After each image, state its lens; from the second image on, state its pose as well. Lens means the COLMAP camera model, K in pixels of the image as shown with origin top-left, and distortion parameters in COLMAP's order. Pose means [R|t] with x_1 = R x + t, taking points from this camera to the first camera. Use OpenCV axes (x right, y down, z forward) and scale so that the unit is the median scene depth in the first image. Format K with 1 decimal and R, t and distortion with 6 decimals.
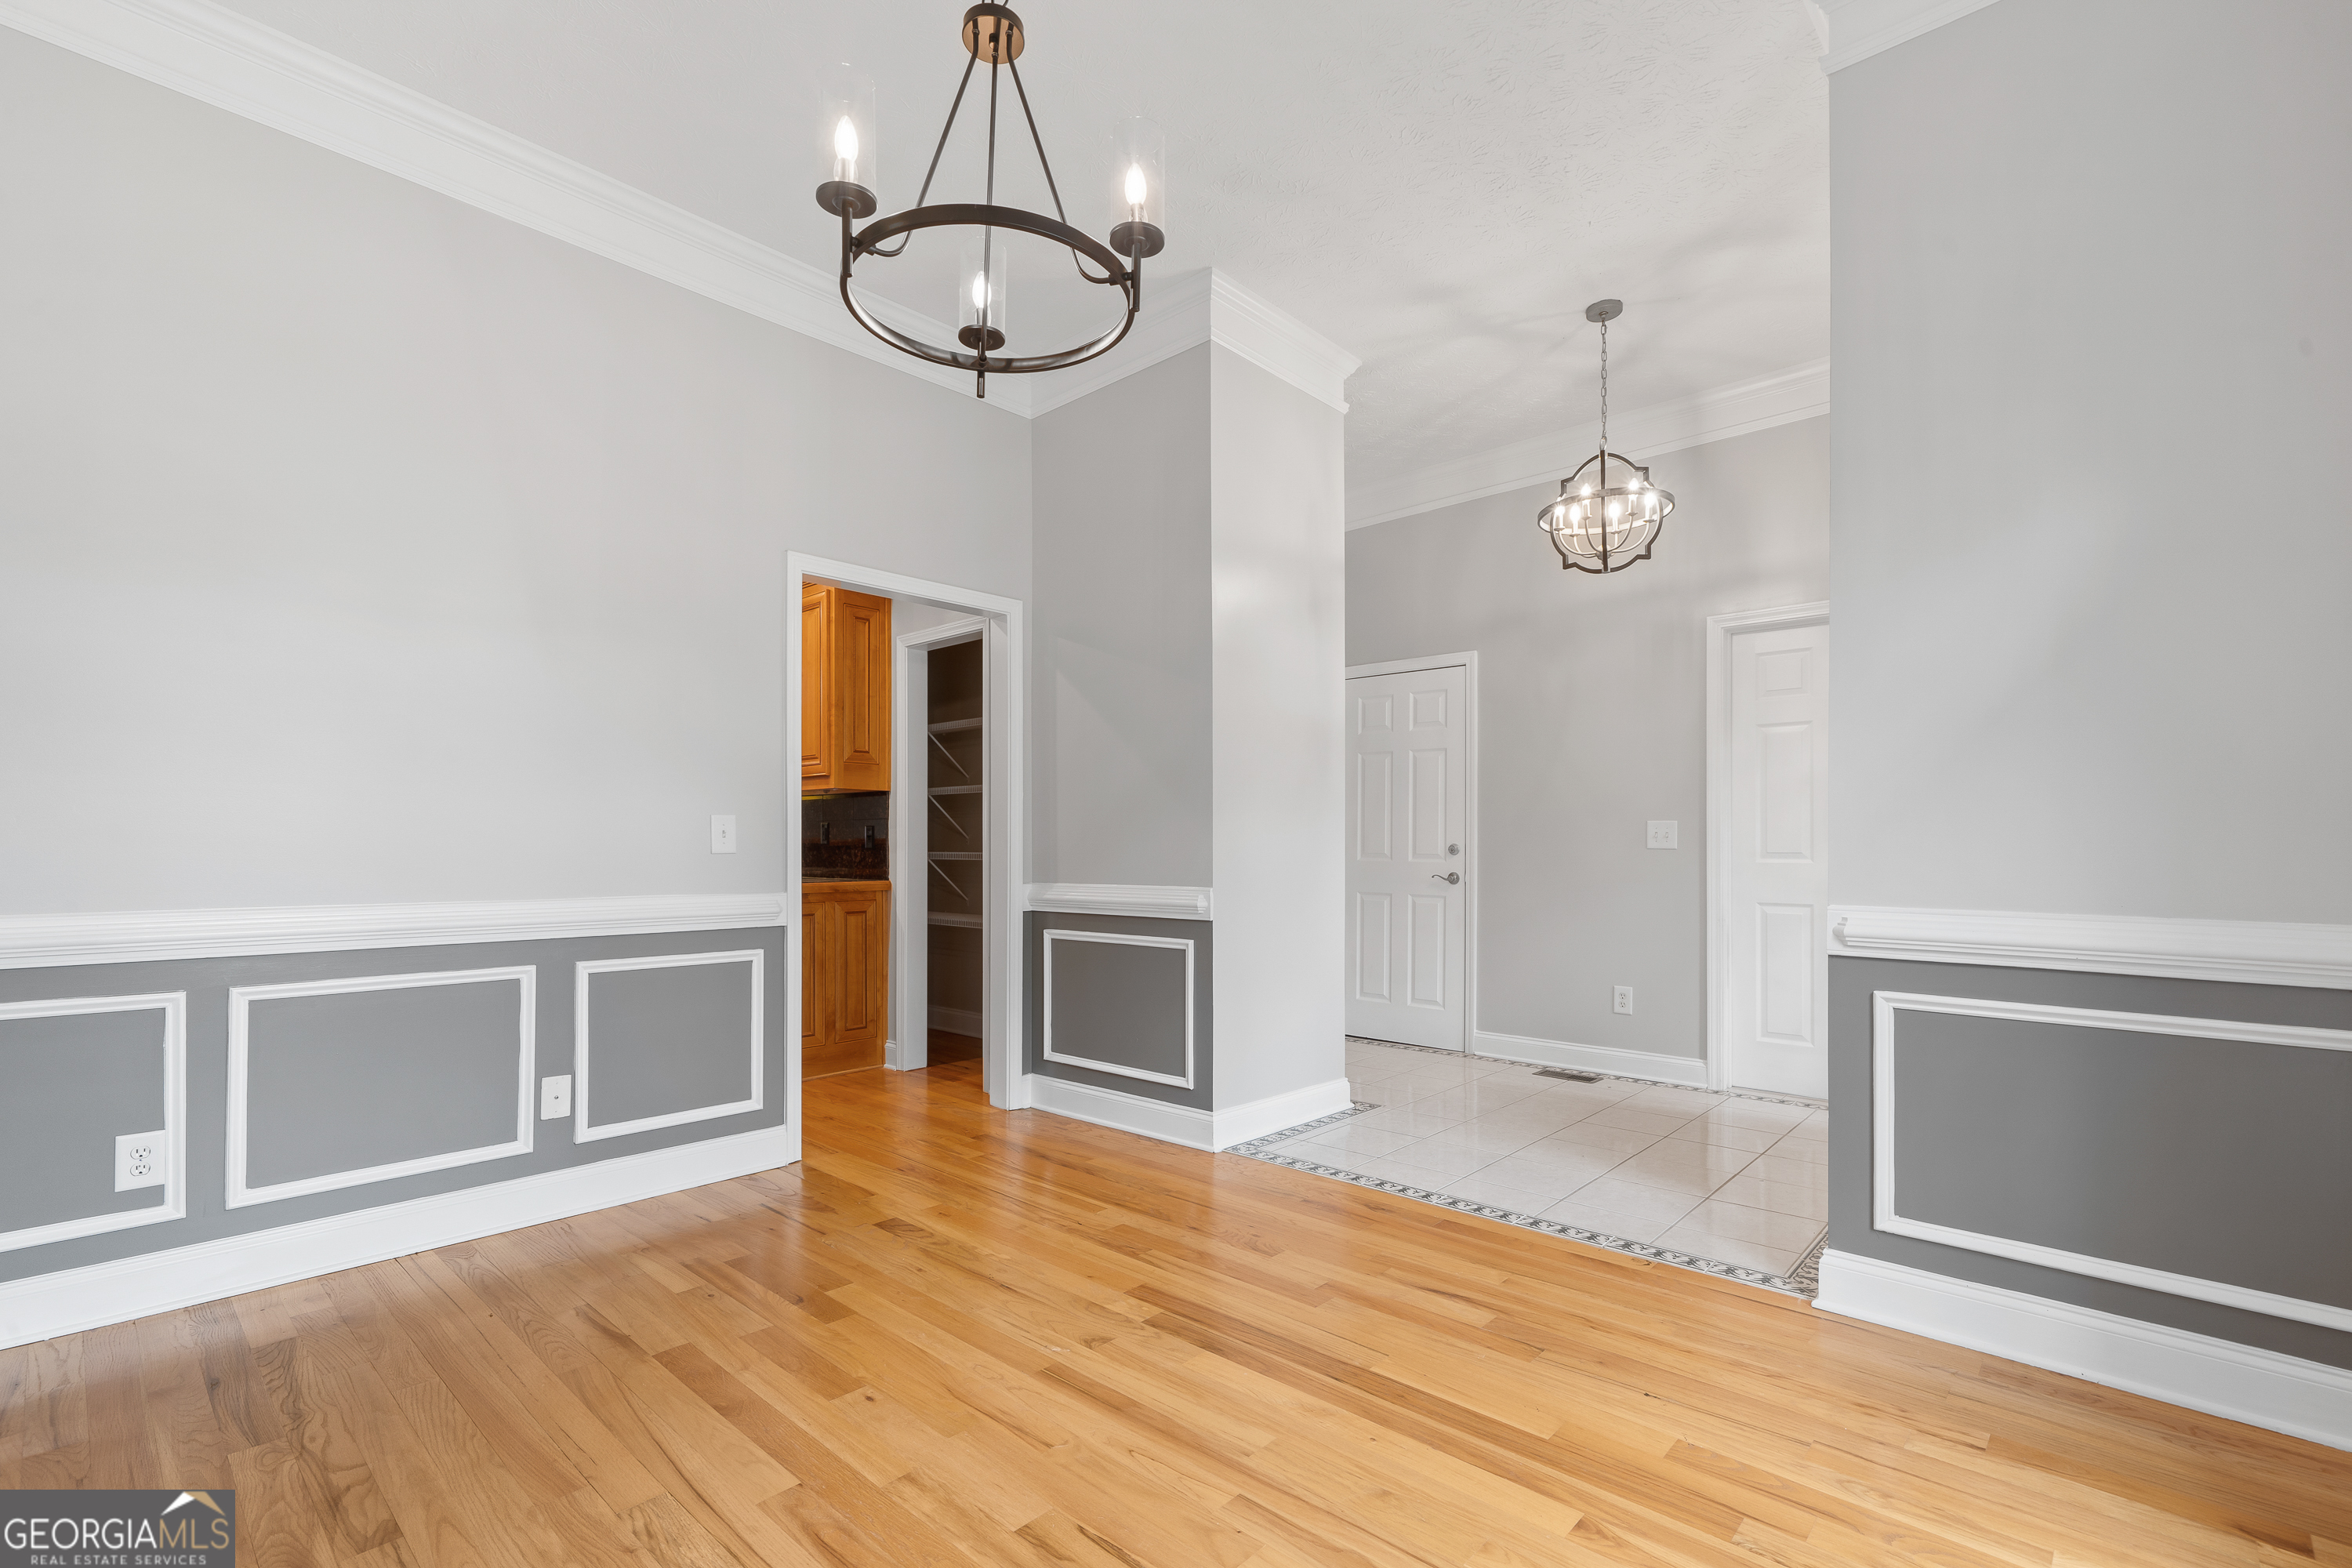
lens RADIAL K [[1043.5, 0, 1161.7], [0, 1043.5, 840.7], [0, 0, 1]] dist [-0.000298, -0.000091]
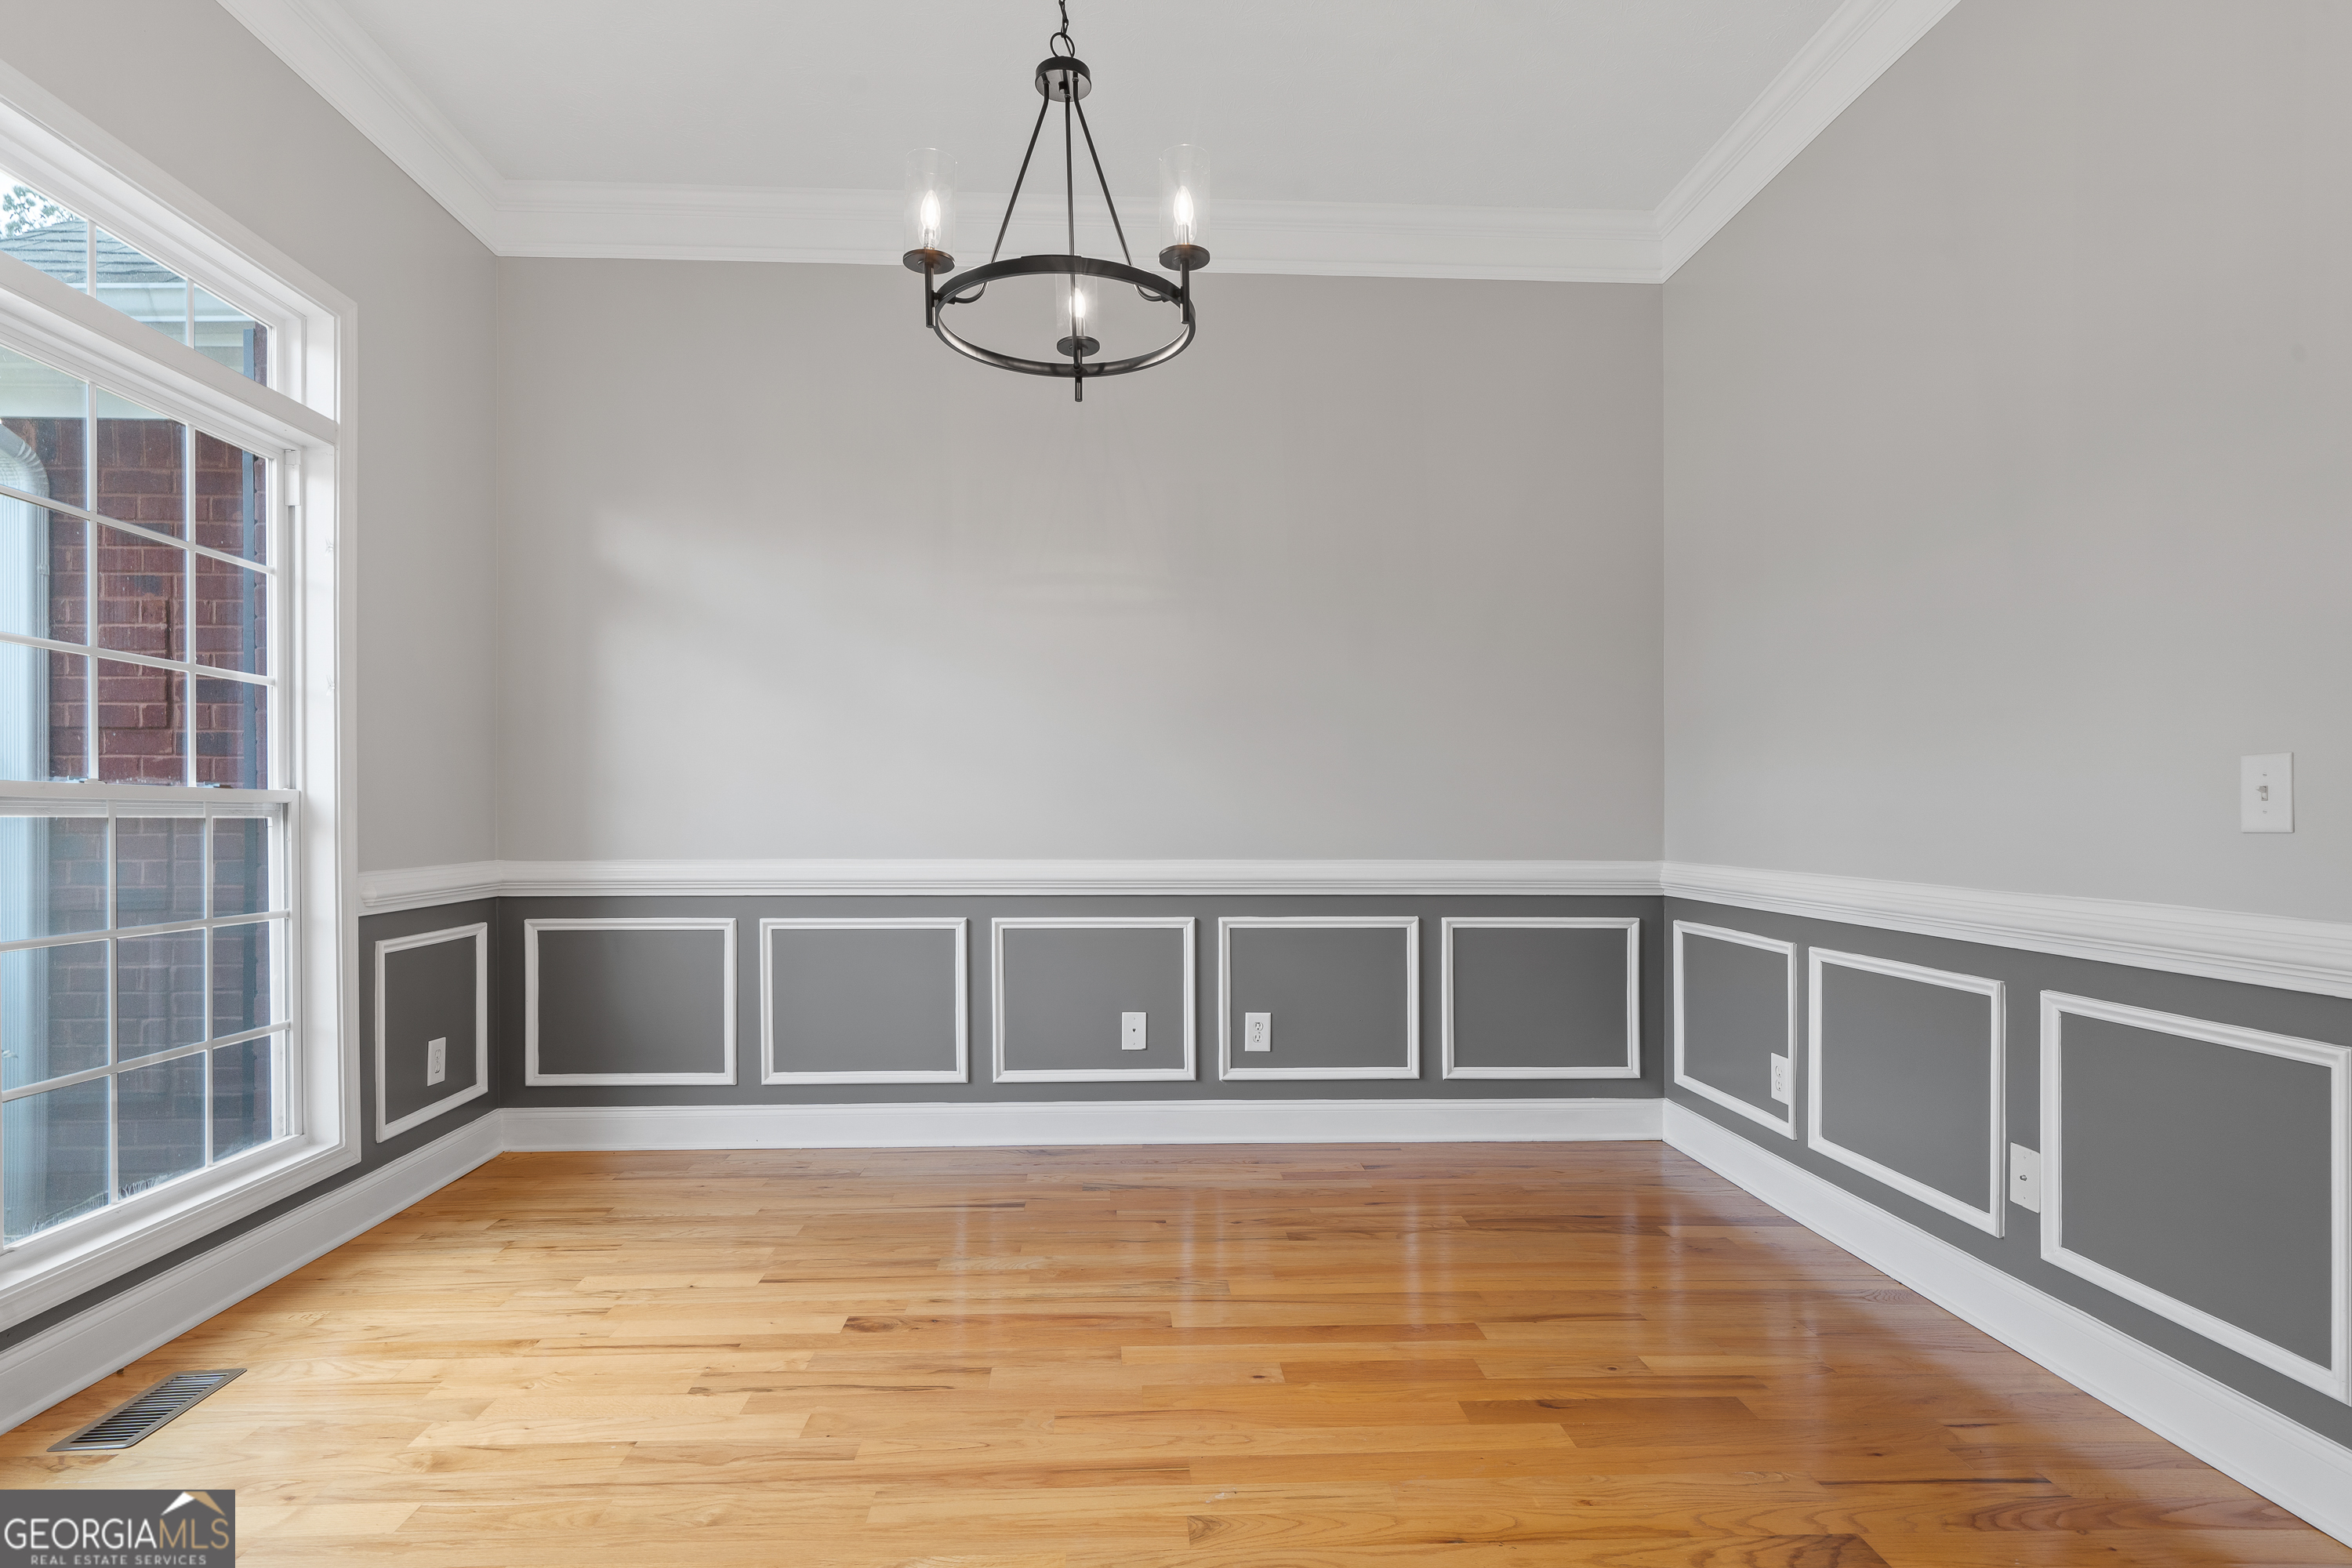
lens RADIAL K [[1188.5, 0, 1167.5], [0, 1188.5, 813.7], [0, 0, 1]] dist [0.000287, 0.000067]
pose [[-0.698307, -0.002639, -0.715794, 0.568604], [0.000169, 0.999993, -0.003853, 0.007976], [0.715799, -0.002811, -0.698301, 1.676692]]
